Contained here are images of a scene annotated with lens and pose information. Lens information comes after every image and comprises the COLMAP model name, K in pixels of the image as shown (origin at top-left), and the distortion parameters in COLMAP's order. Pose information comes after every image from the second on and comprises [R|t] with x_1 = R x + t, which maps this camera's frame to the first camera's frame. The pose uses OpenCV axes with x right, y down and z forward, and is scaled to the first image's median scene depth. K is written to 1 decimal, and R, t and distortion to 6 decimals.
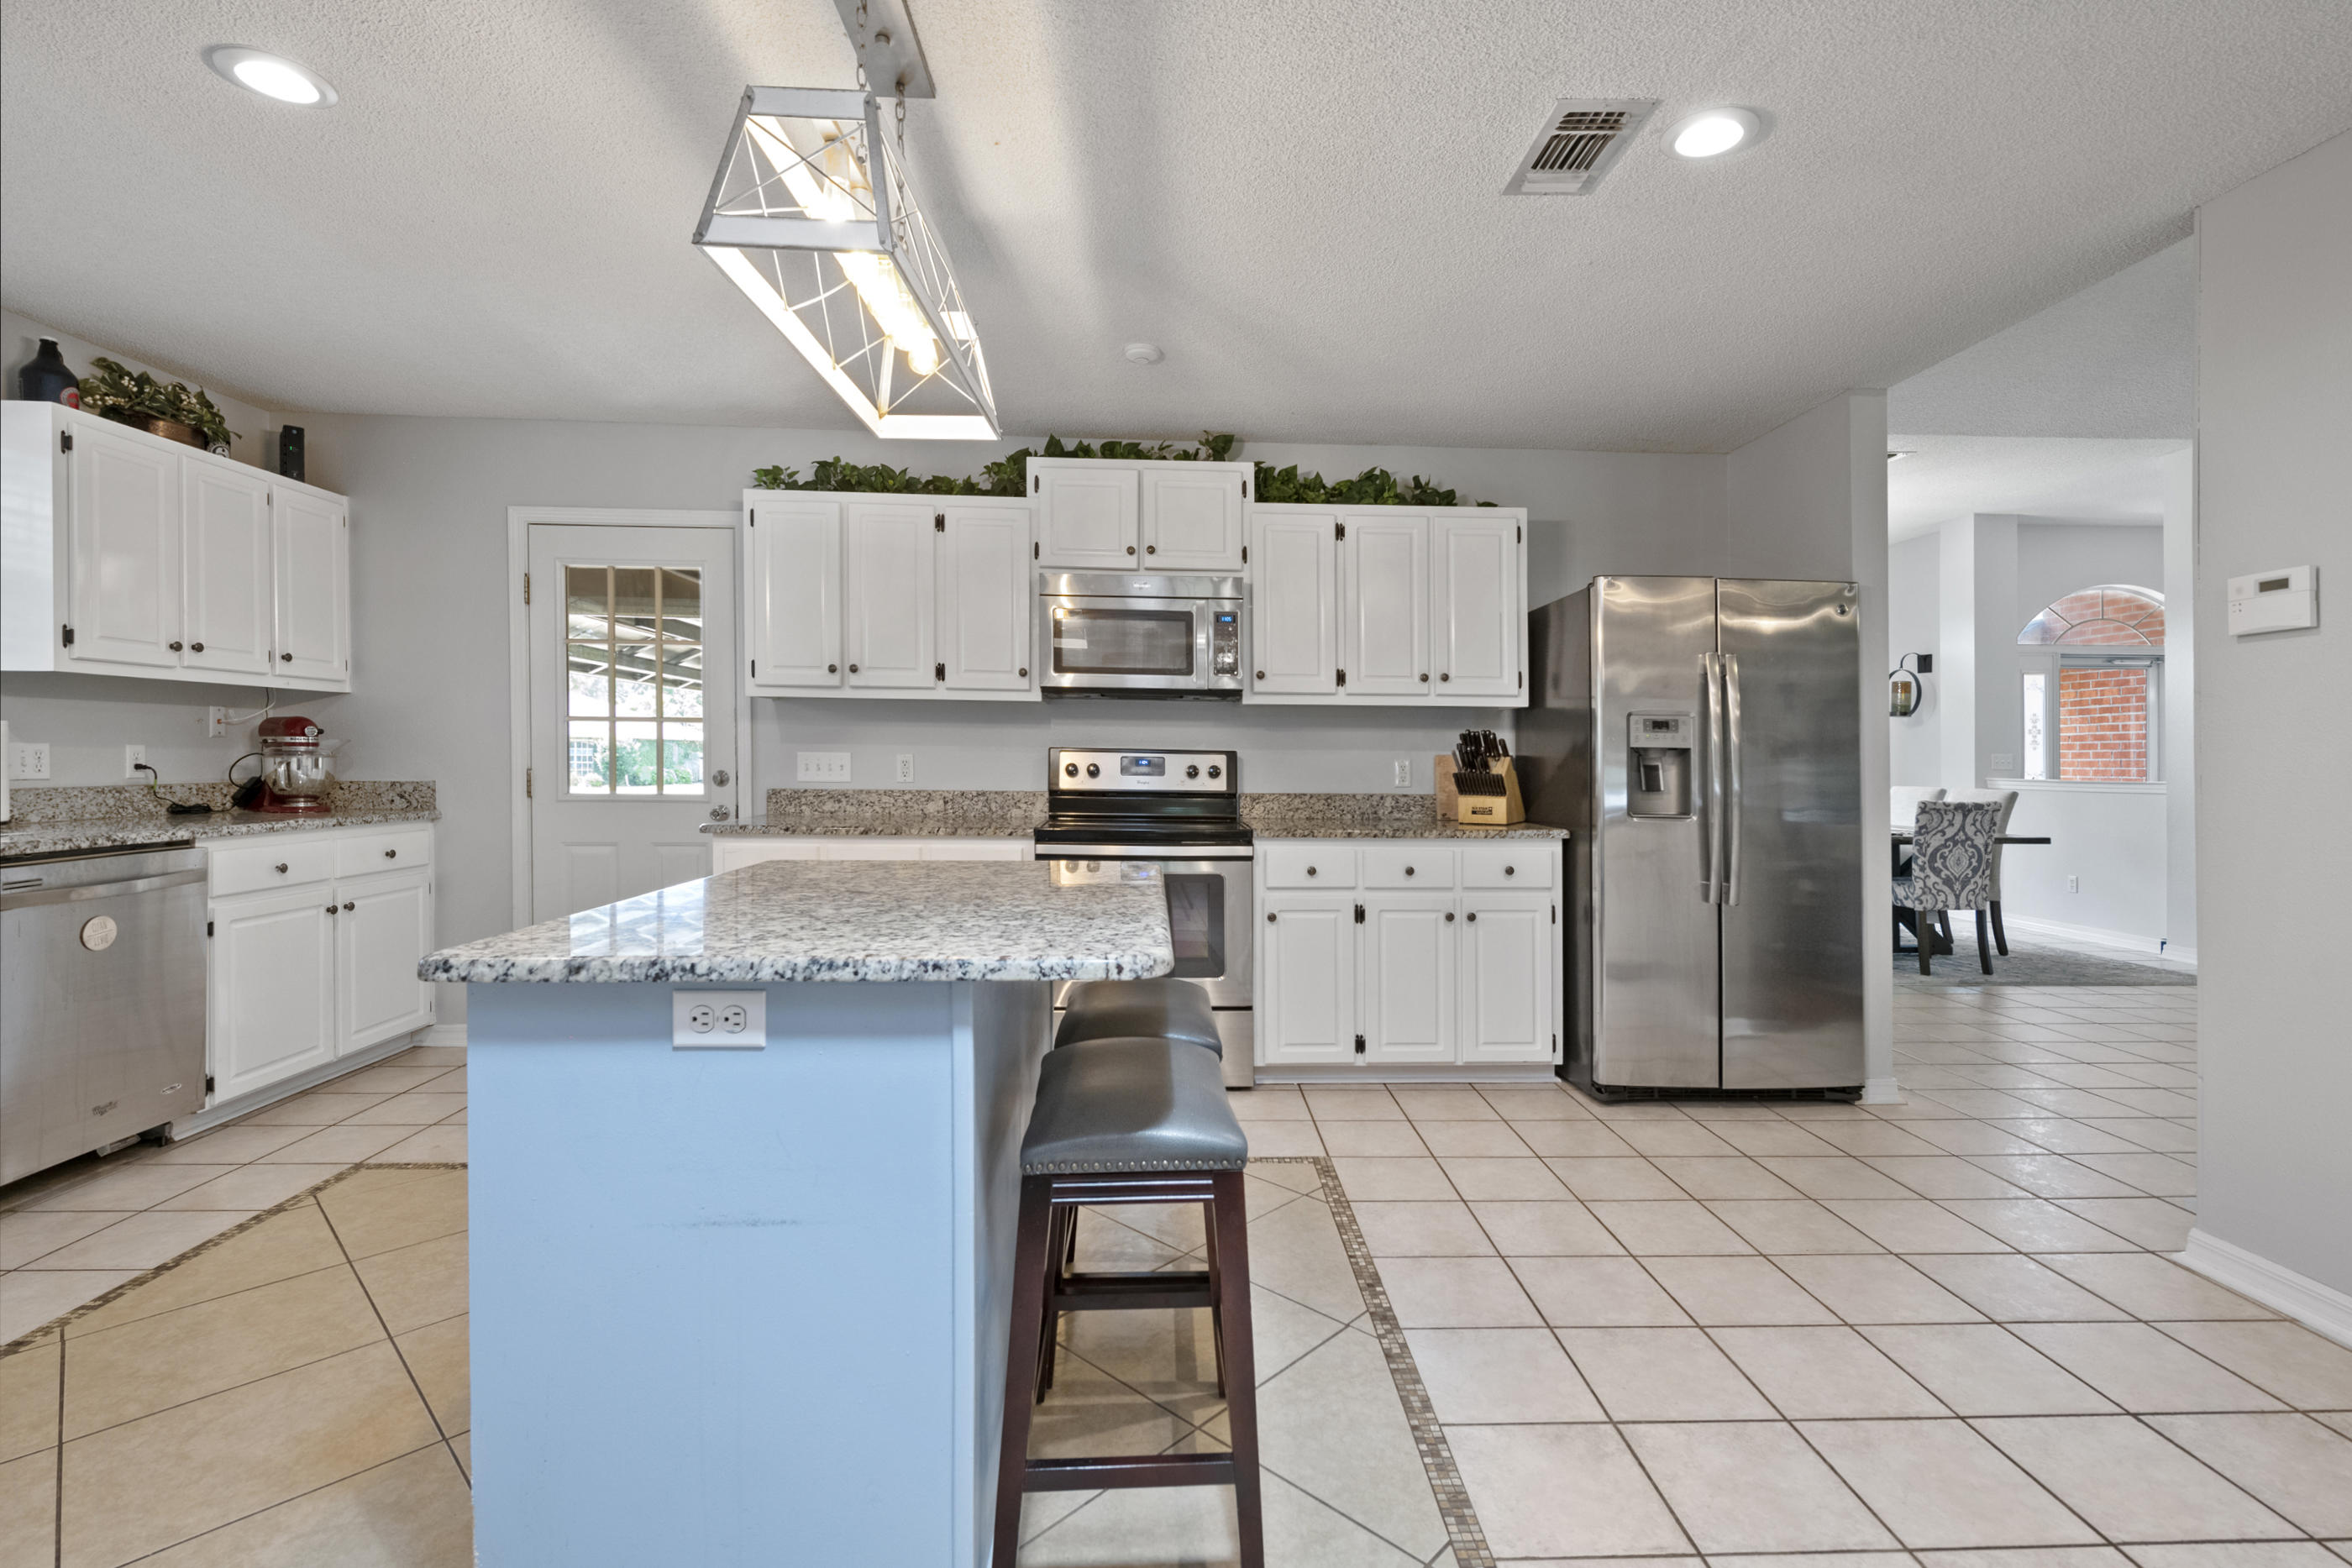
lens RADIAL K [[1057.0, 0, 1174.4], [0, 1057.0, 738.3], [0, 0, 1]] dist [0.001829, -0.000214]
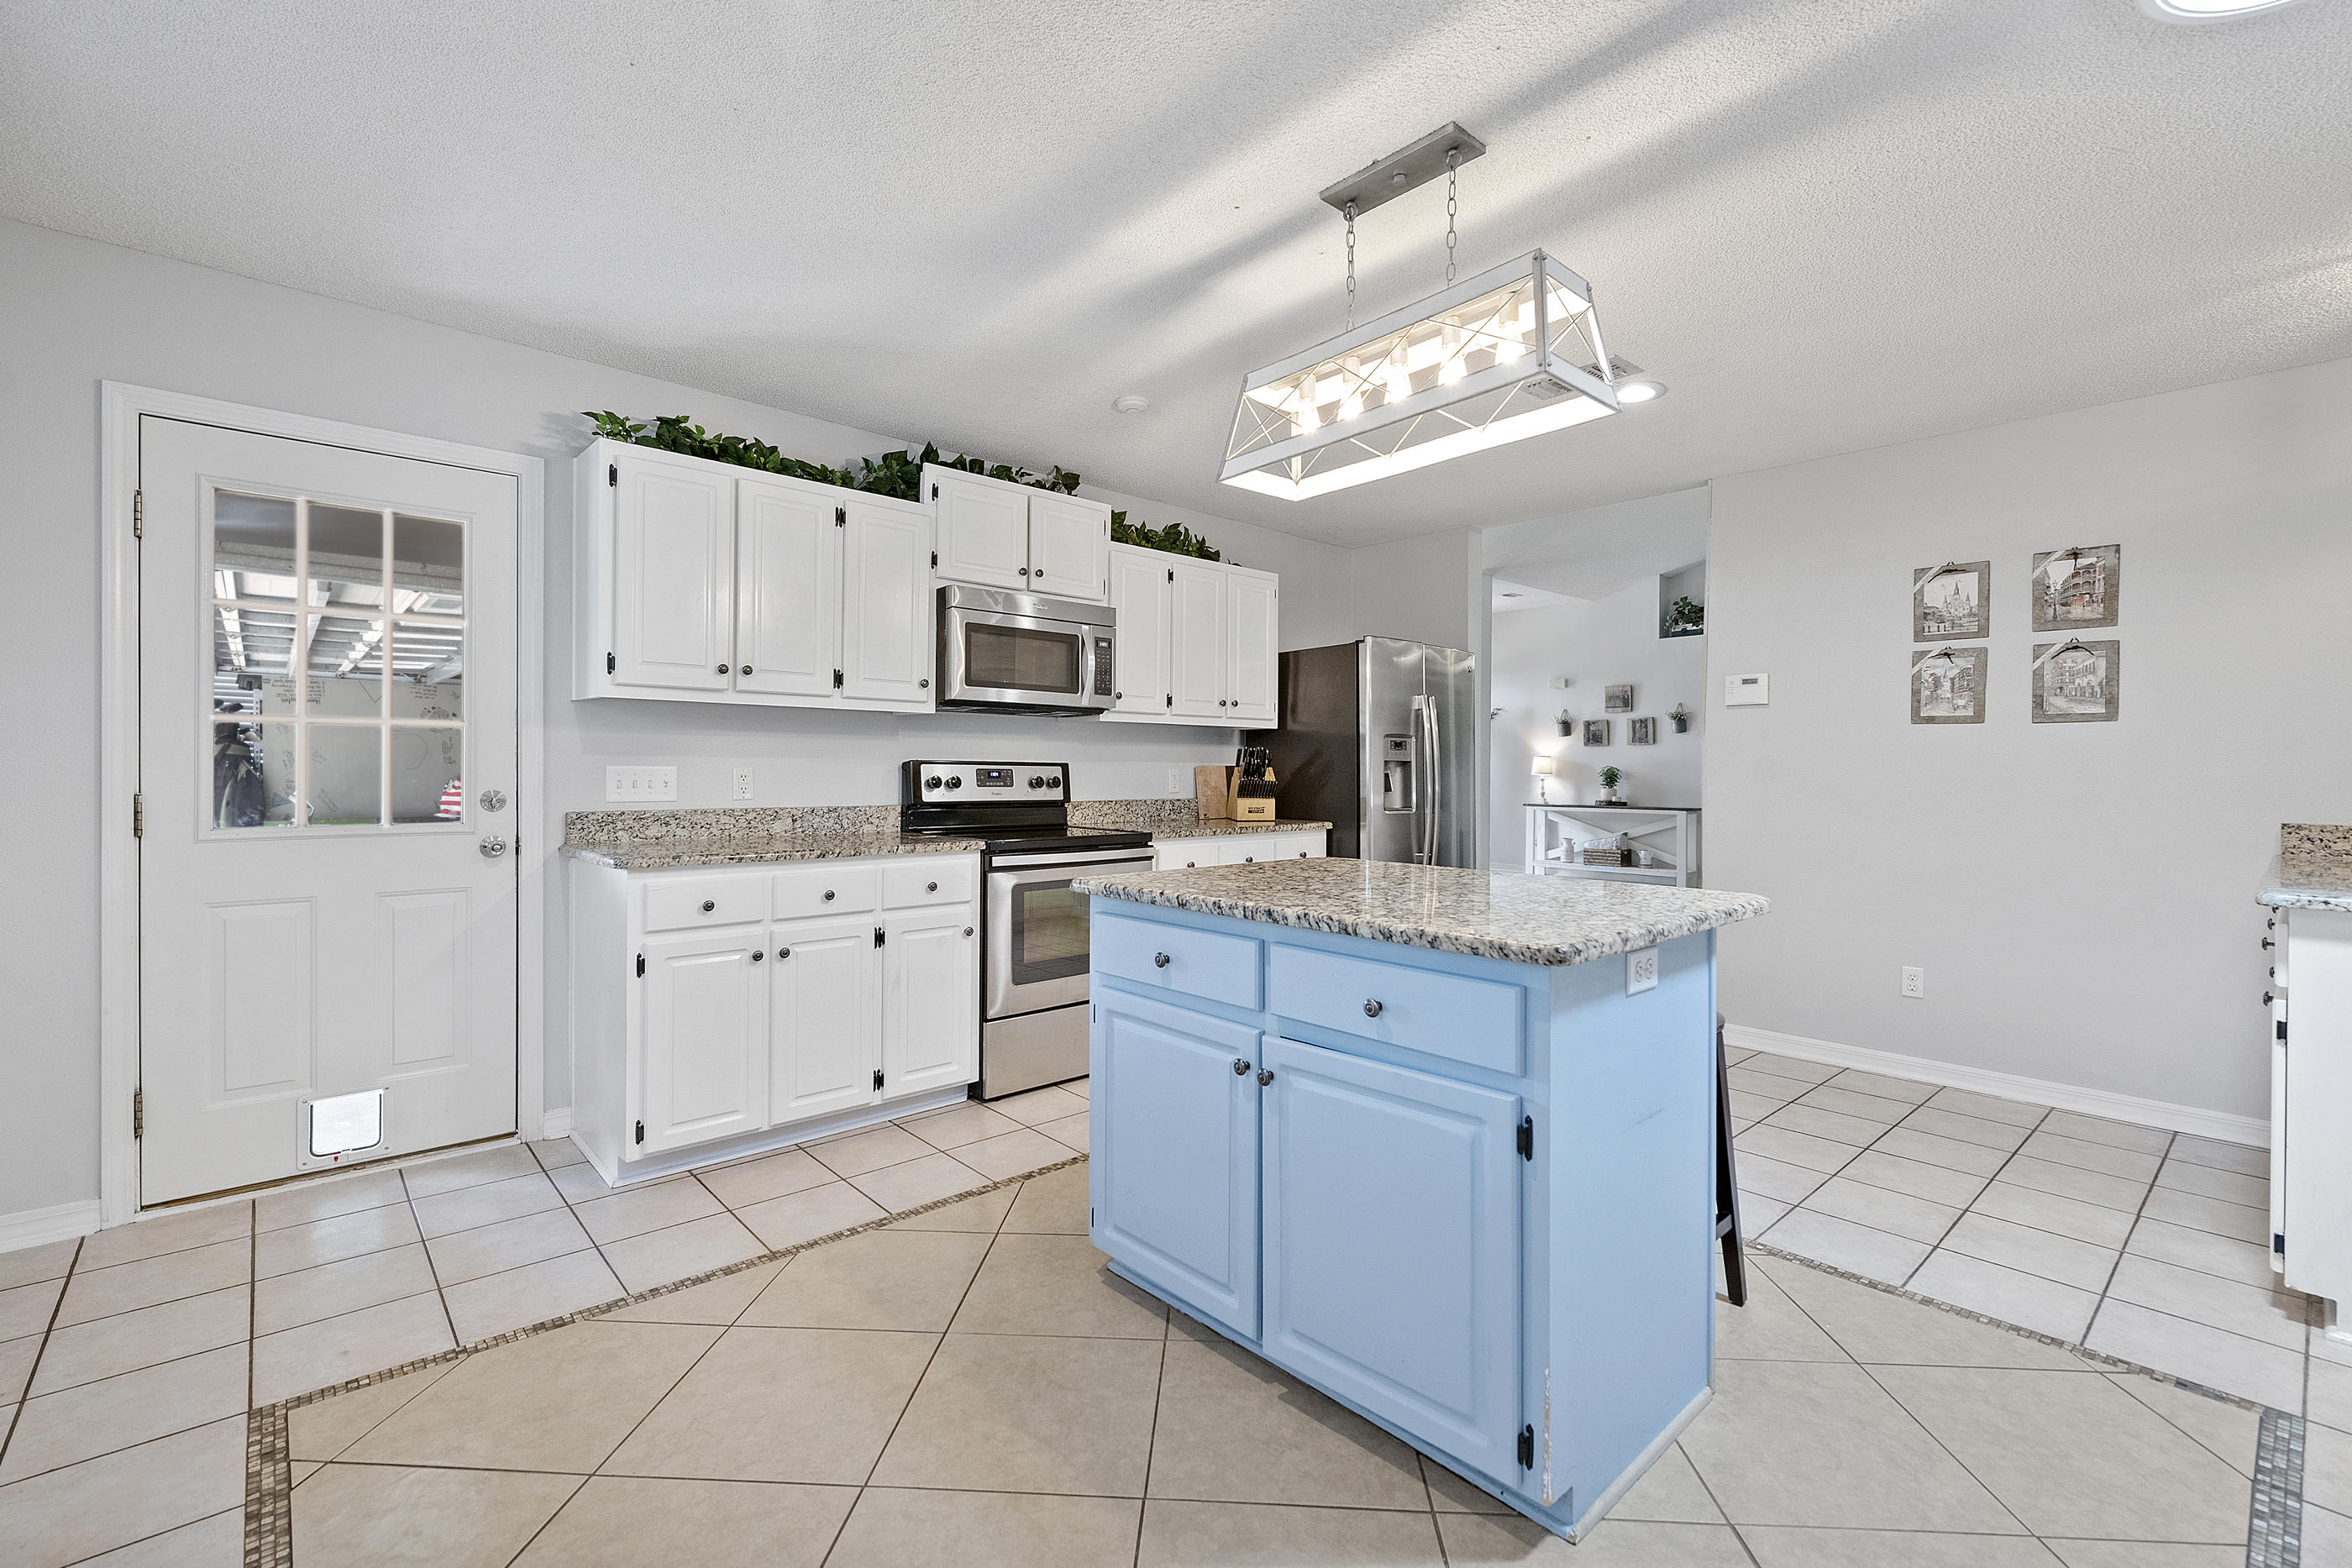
lens RADIAL K [[1025.7, 0, 1172.1], [0, 1025.7, 748.4], [0, 0, 1]] dist [-0.002370, -0.000463]
pose [[0.765319, 0.007017, 0.643613, -0.566190], [-0.010109, 0.999948, 0.001118, -0.005862], [-0.643572, -0.007362, 0.765351, 0.126419]]
